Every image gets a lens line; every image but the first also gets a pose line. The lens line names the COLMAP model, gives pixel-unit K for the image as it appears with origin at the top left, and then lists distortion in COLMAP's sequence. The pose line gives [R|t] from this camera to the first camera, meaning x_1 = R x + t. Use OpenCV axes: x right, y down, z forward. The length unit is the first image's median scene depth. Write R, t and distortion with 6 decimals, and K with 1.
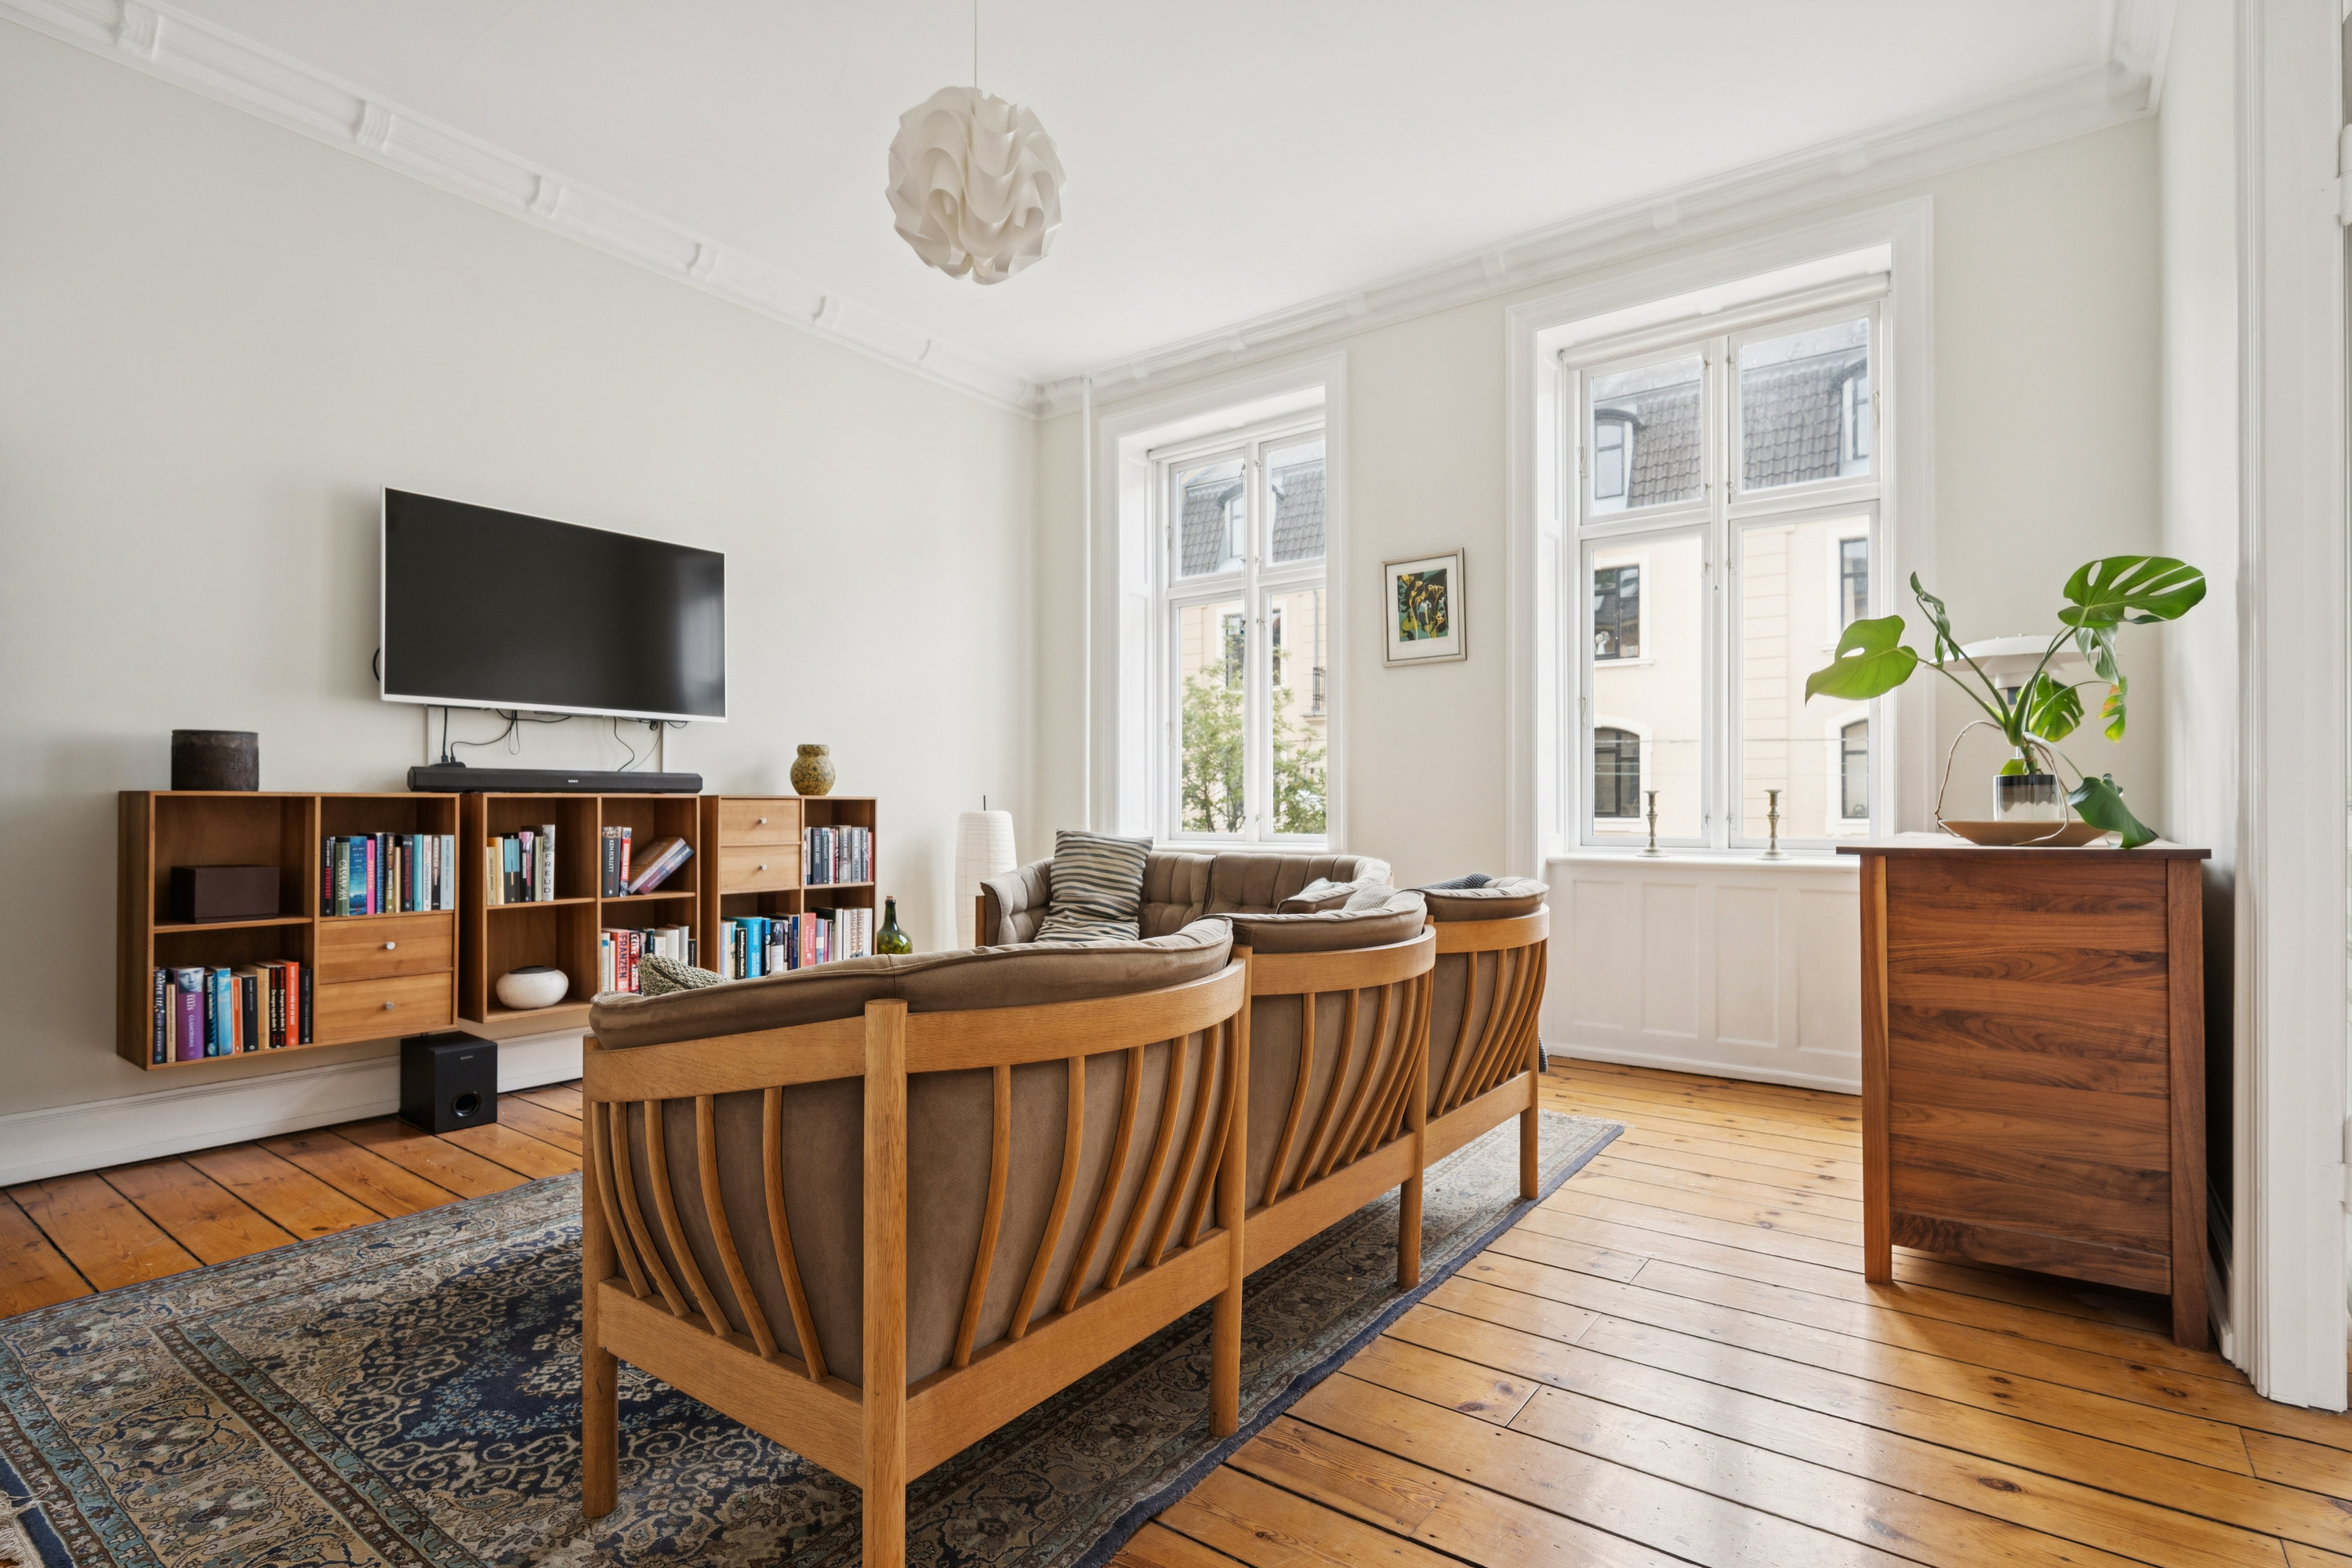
lens RADIAL K [[1148.5, 0, 1189.9], [0, 1148.5, 800.7], [0, 0, 1]] dist [0.002759, 0.000204]
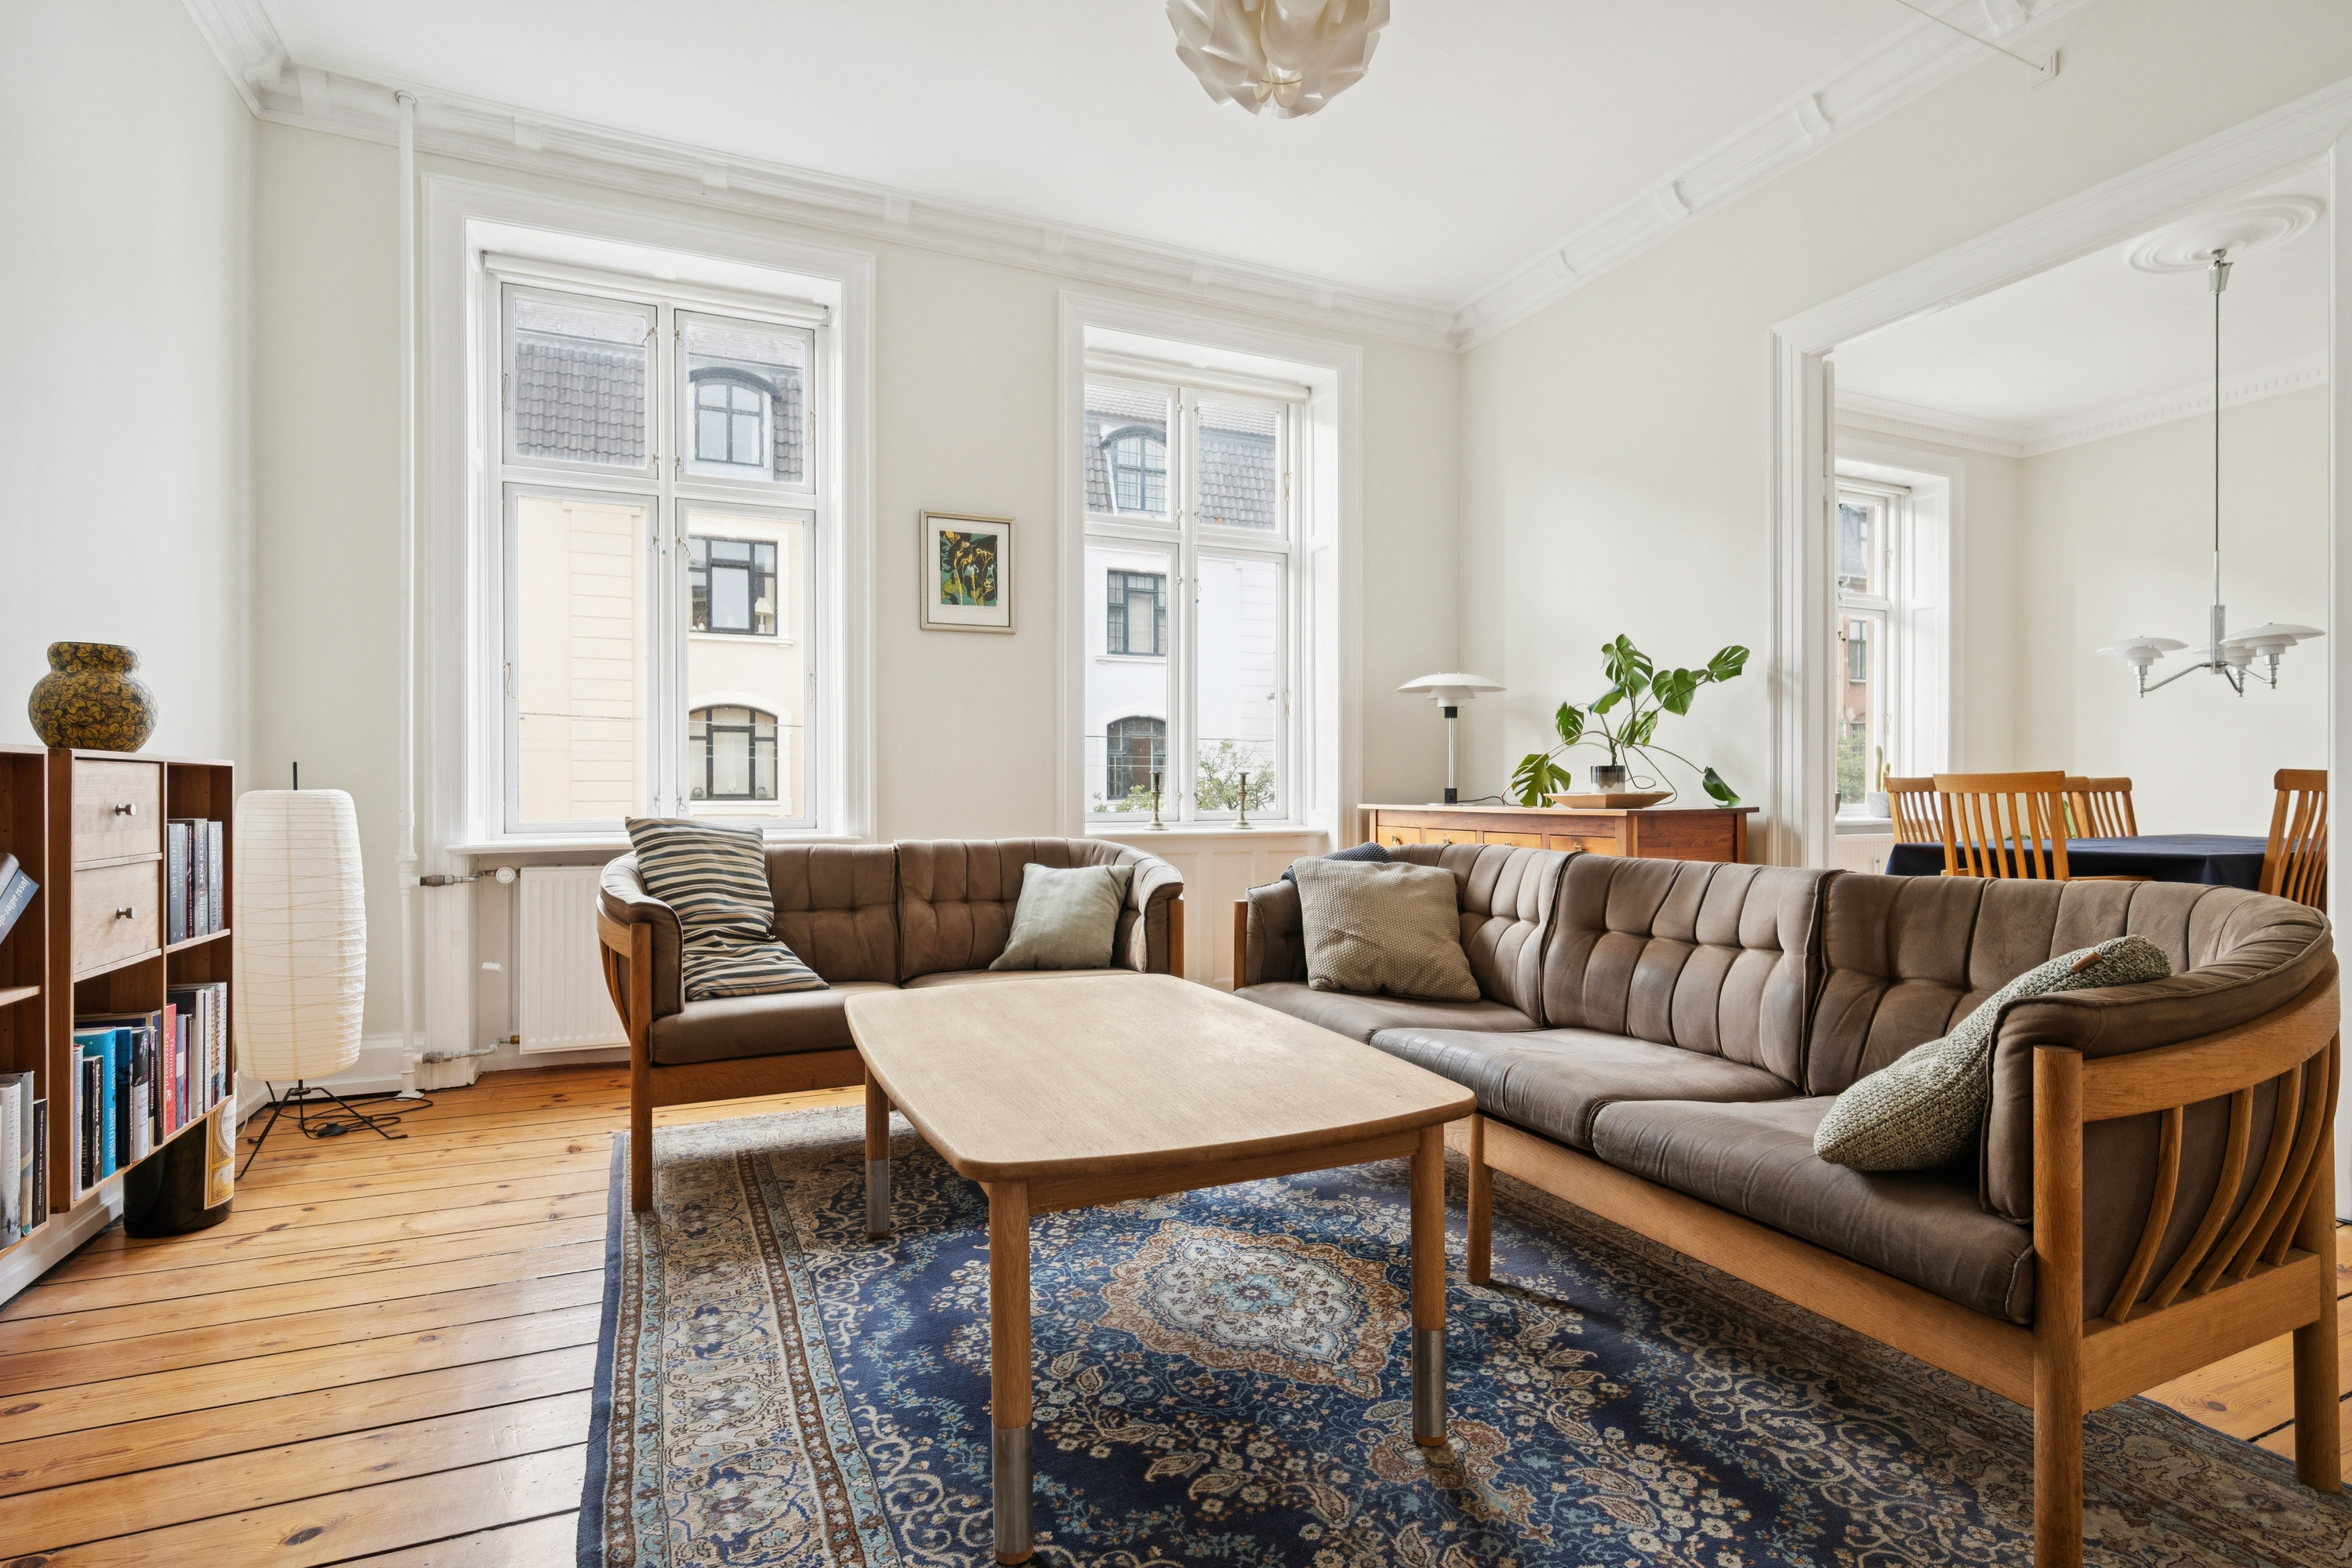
lens RADIAL K [[1148.5, 0, 1183.4], [0, 1148.5, 787.6], [0, 0, 1]] dist [0.002759, 0.000204]
pose [[0.486138, 0.003196, 0.873876, -0.524726], [-0.004945, 0.999987, -0.000906, 0.007121], [-0.873868, -0.003881, 0.486148, 0.394742]]
